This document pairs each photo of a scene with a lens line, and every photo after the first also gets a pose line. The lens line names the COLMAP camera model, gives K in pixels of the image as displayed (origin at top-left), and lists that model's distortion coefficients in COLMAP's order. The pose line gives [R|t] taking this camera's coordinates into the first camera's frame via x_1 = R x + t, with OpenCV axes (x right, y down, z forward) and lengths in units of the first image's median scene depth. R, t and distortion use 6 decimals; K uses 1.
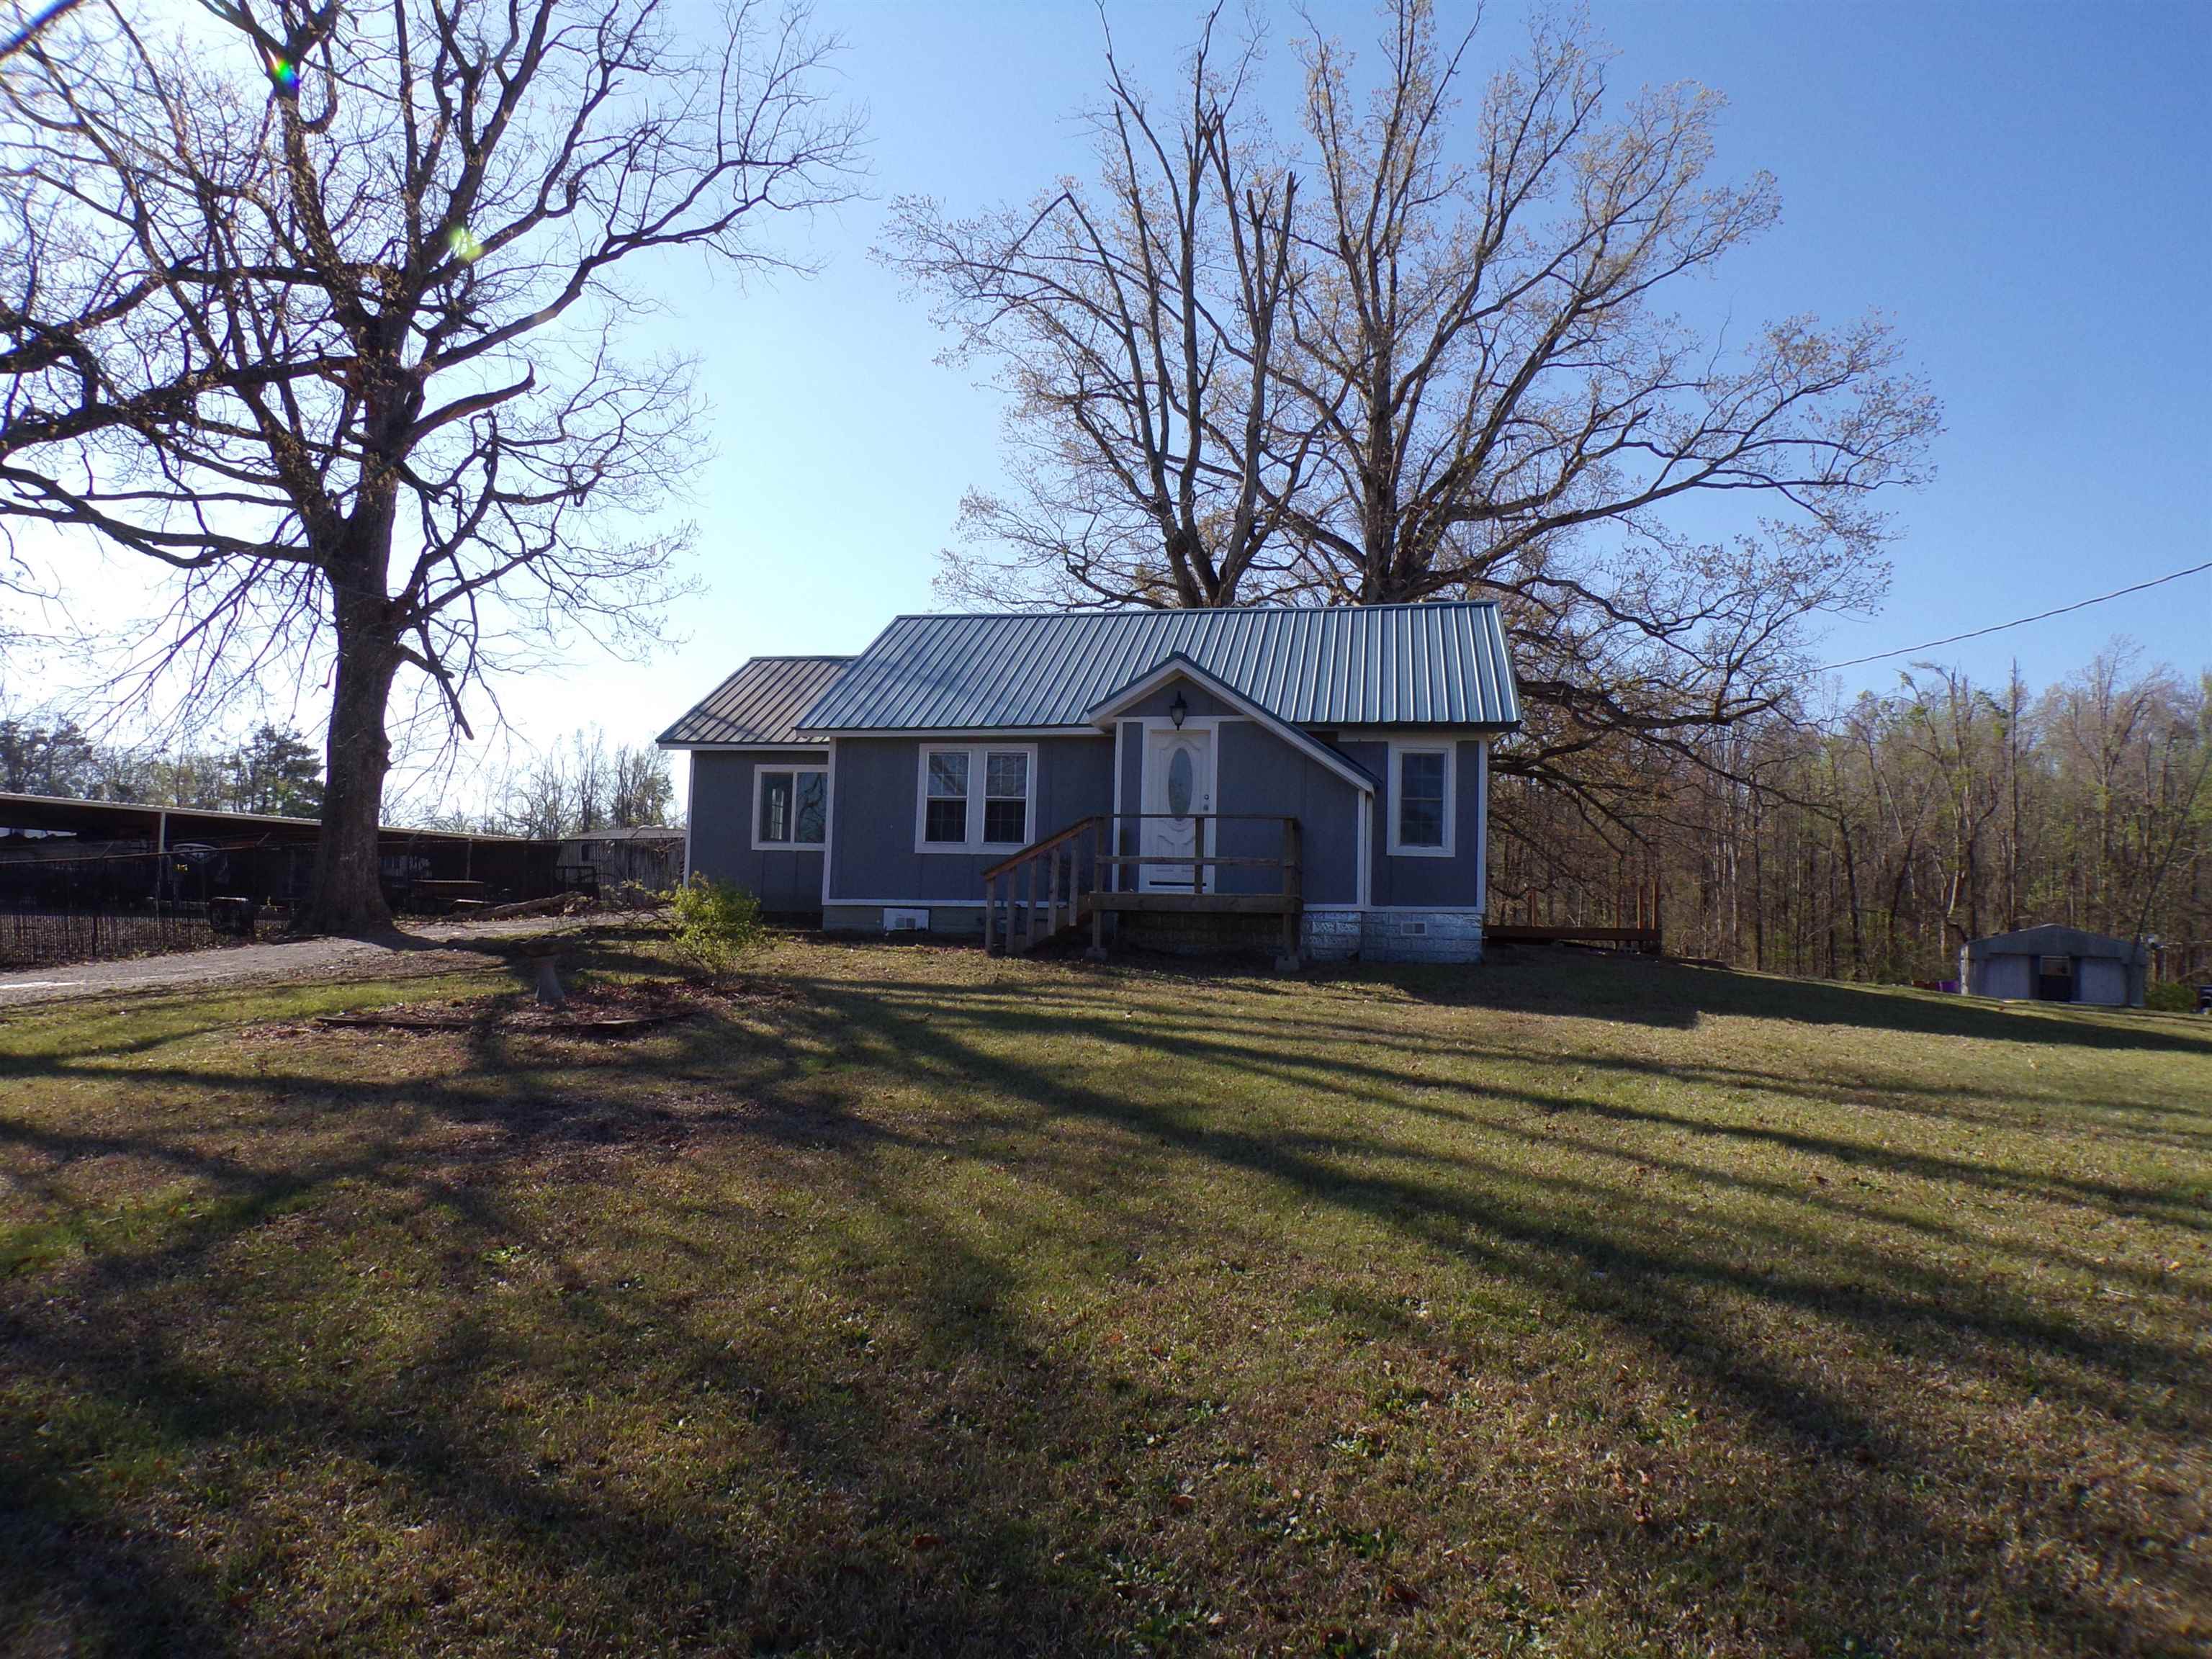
lens RADIAL K [[1497.5, 0, 1106.0], [0, 1497.5, 829.5], [0, 0, 1]] dist [0.002737, 0.003366]
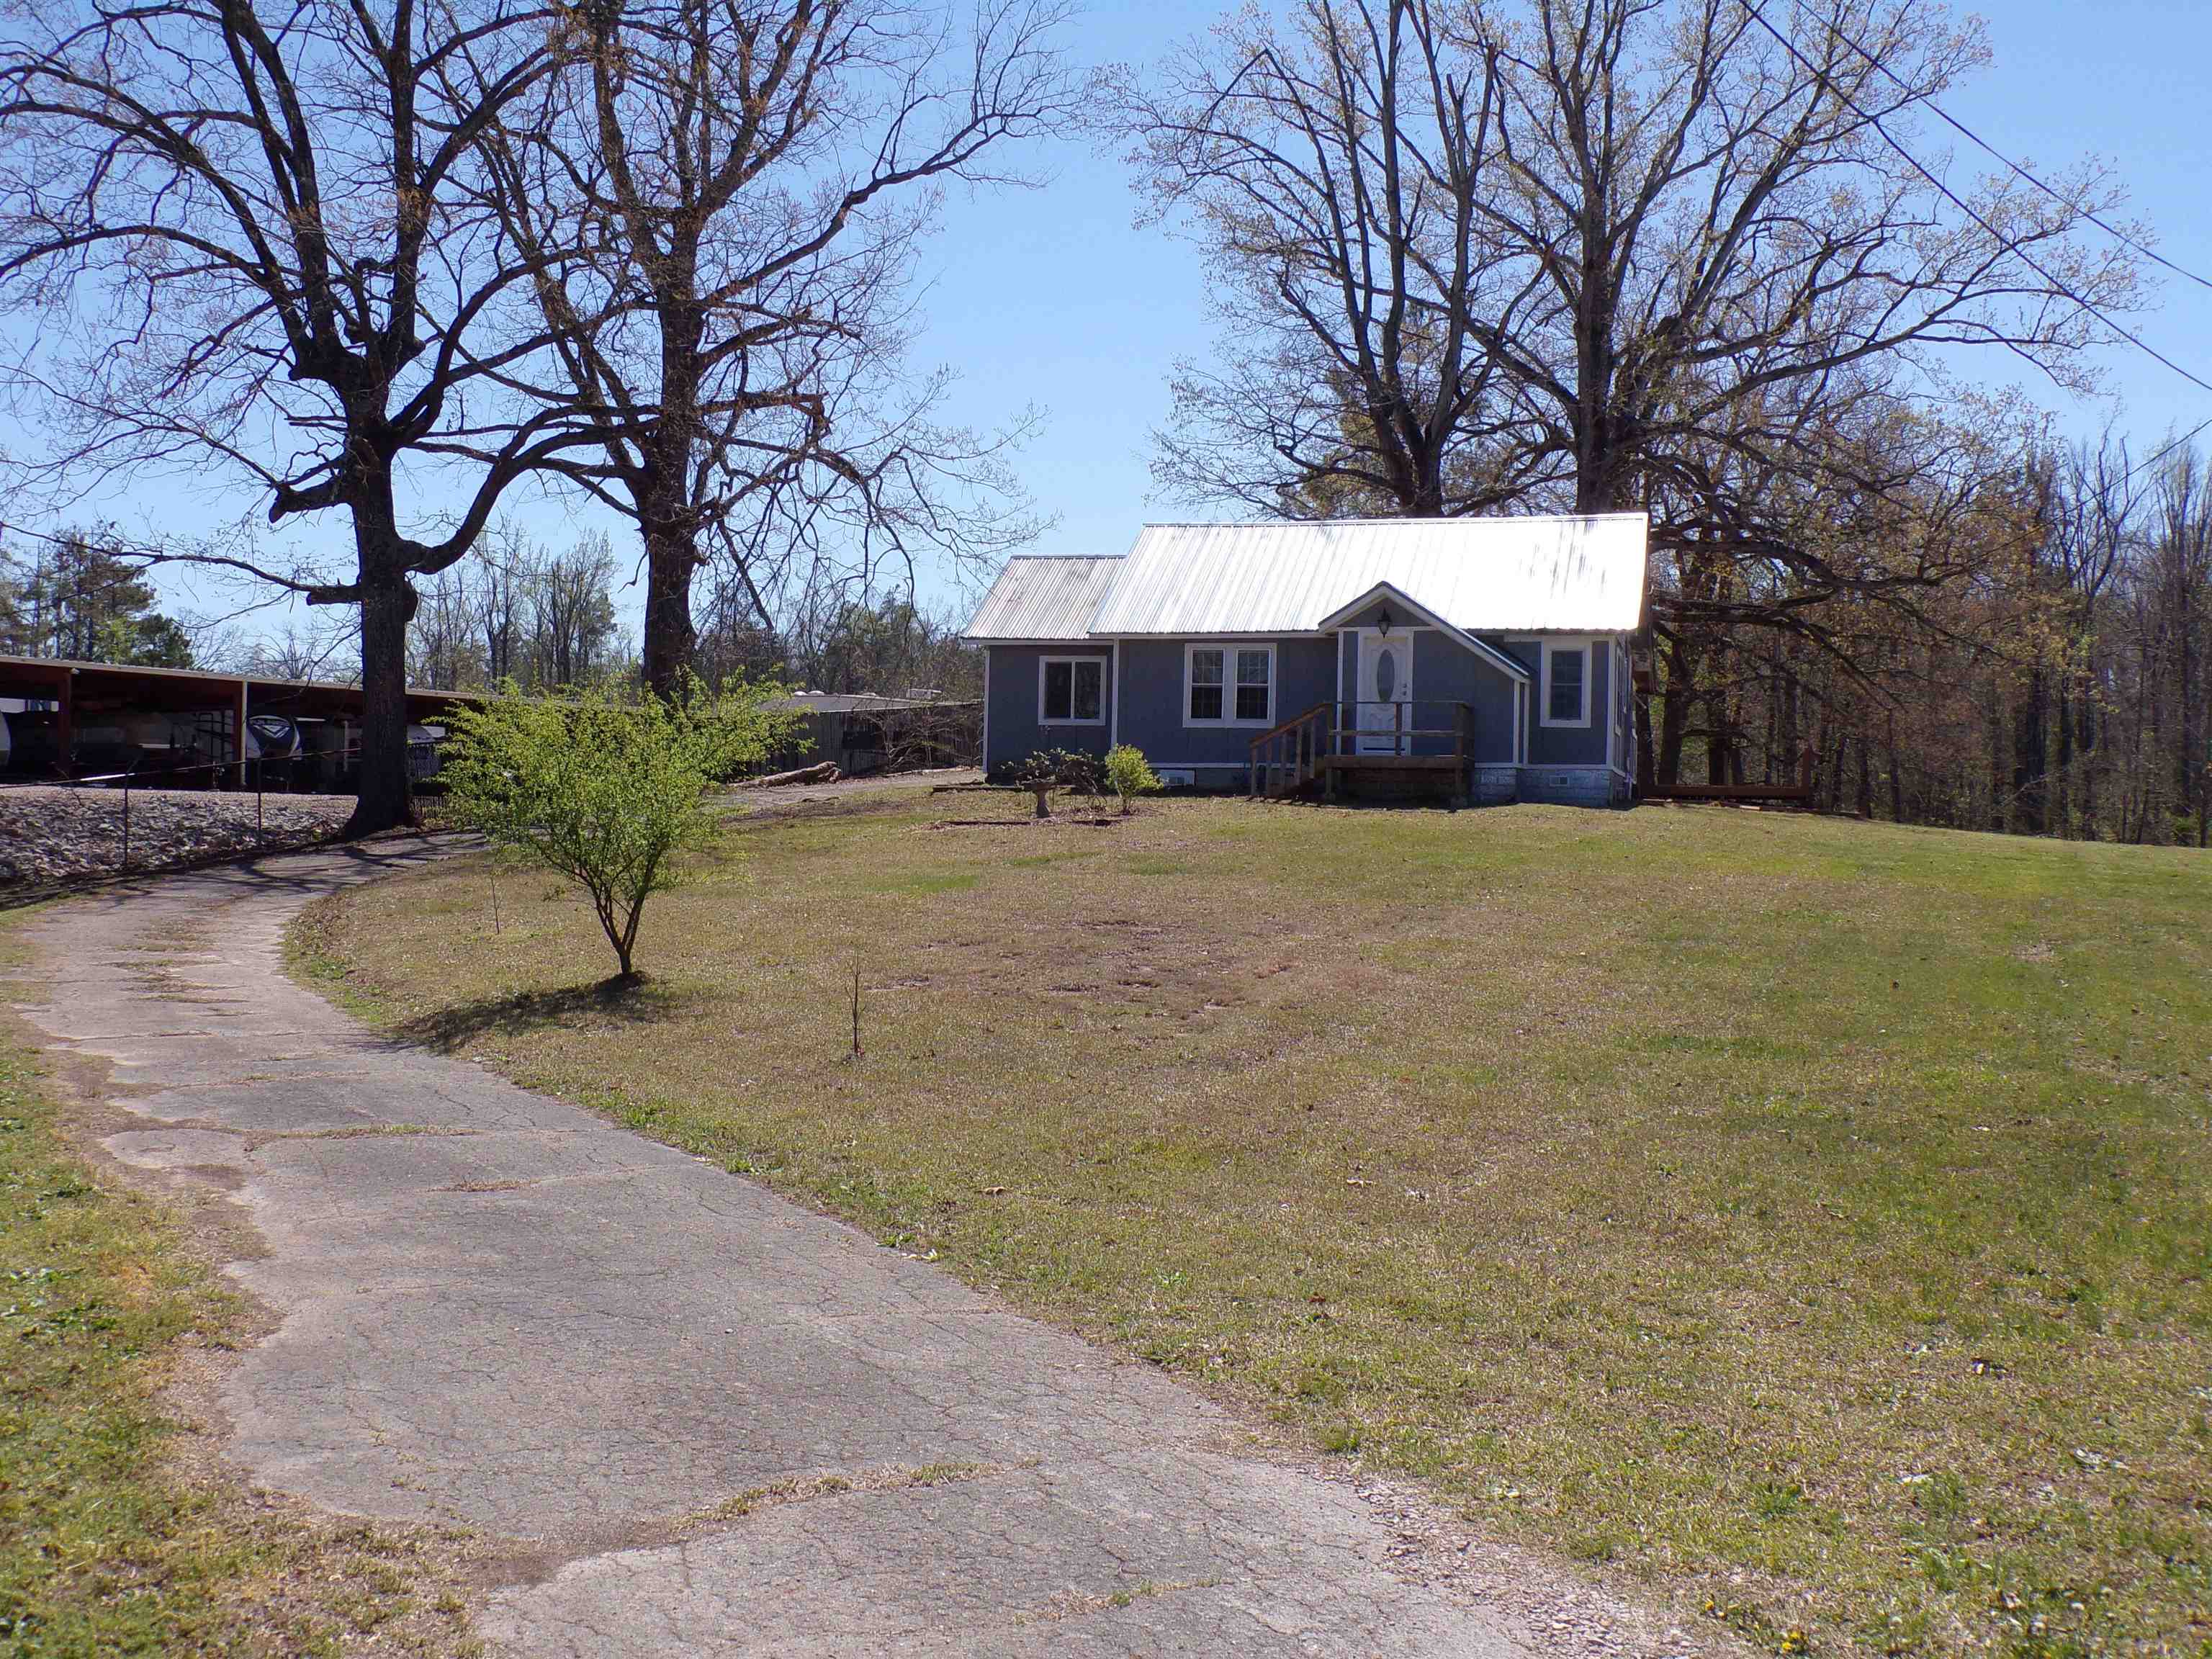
lens RADIAL K [[2723.3, 0, 1111.7], [0, 2723.3, 799.6], [0, 0, 1]] dist [-0.100786, 0.300604]
pose [[0.998709, -0.007703, -0.050213, -0.043010], [0.010341, 0.998568, 0.052495, -0.028552], [0.049737, -0.052946, 0.997358, -0.839404]]
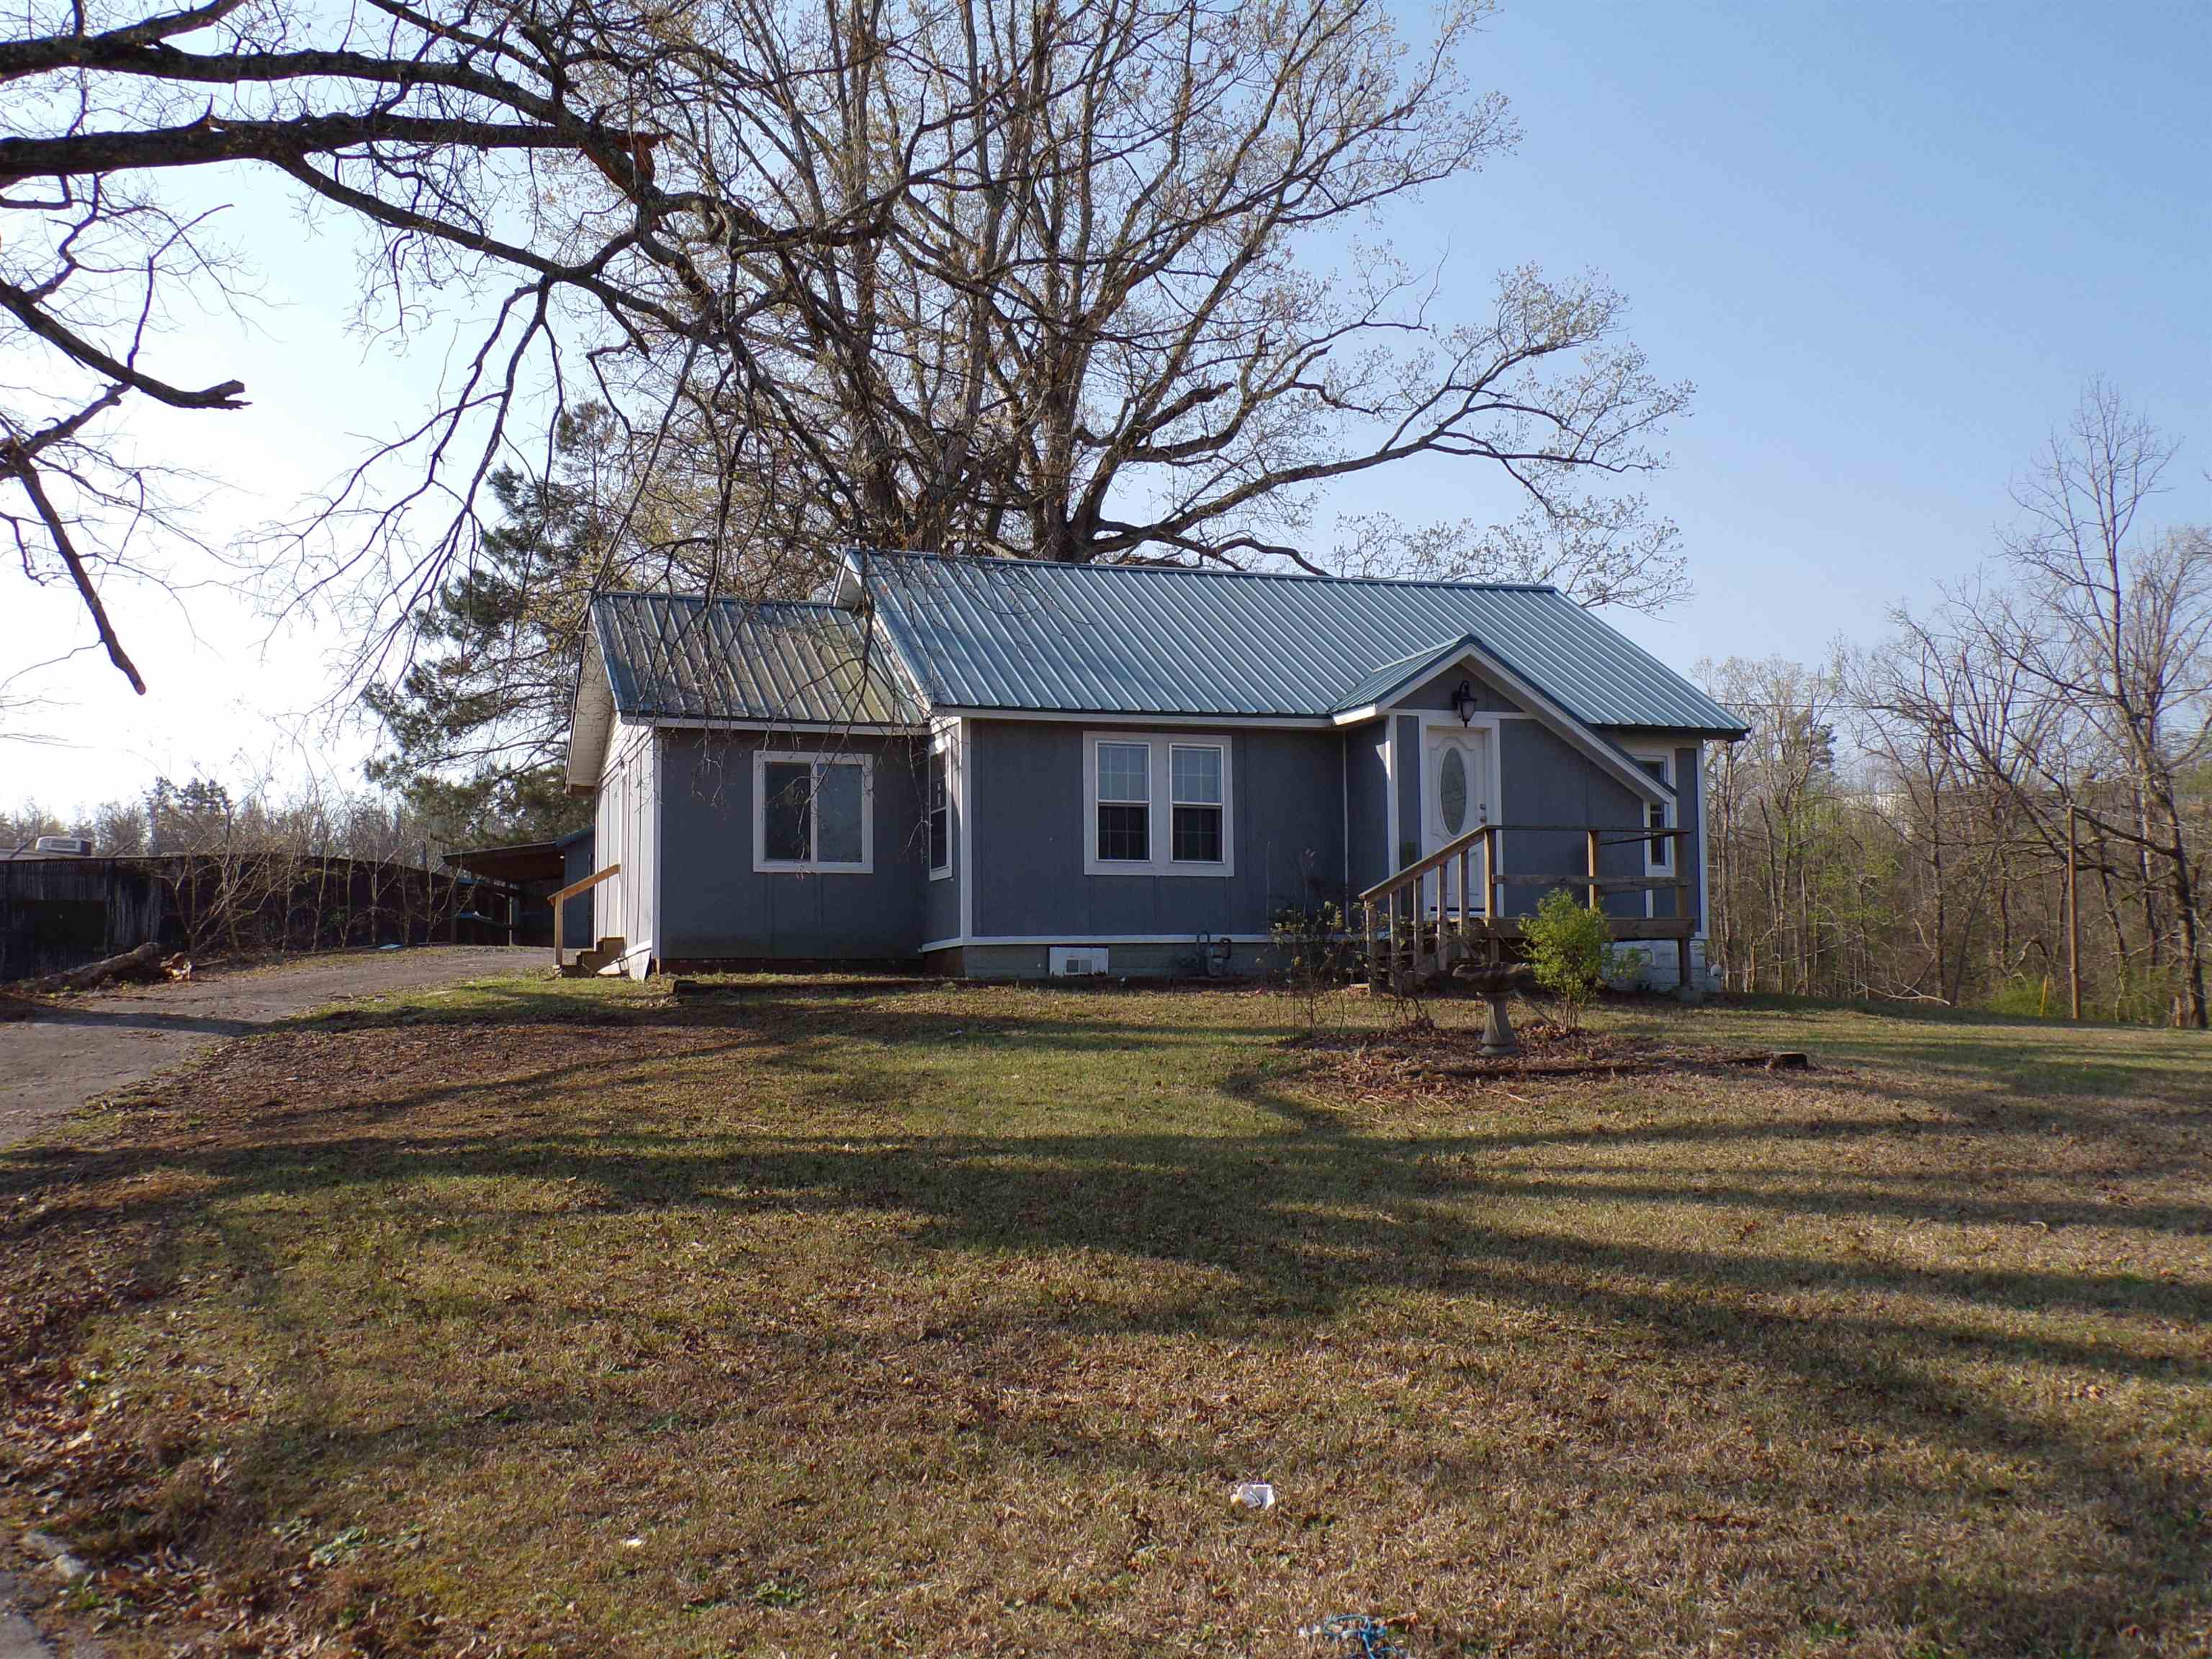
lens RADIAL K [[2177.9, 0, 1106.0], [0, 2177.9, 829.5], [0, 0, 1]] dist [-0.004333, -0.000430]
pose [[0.859056, 0.008509, 0.511811, -0.416285], [-0.003021, 0.999929, -0.011554, 0.003407], [-0.511873, 0.008379, 0.859020, 0.026853]]
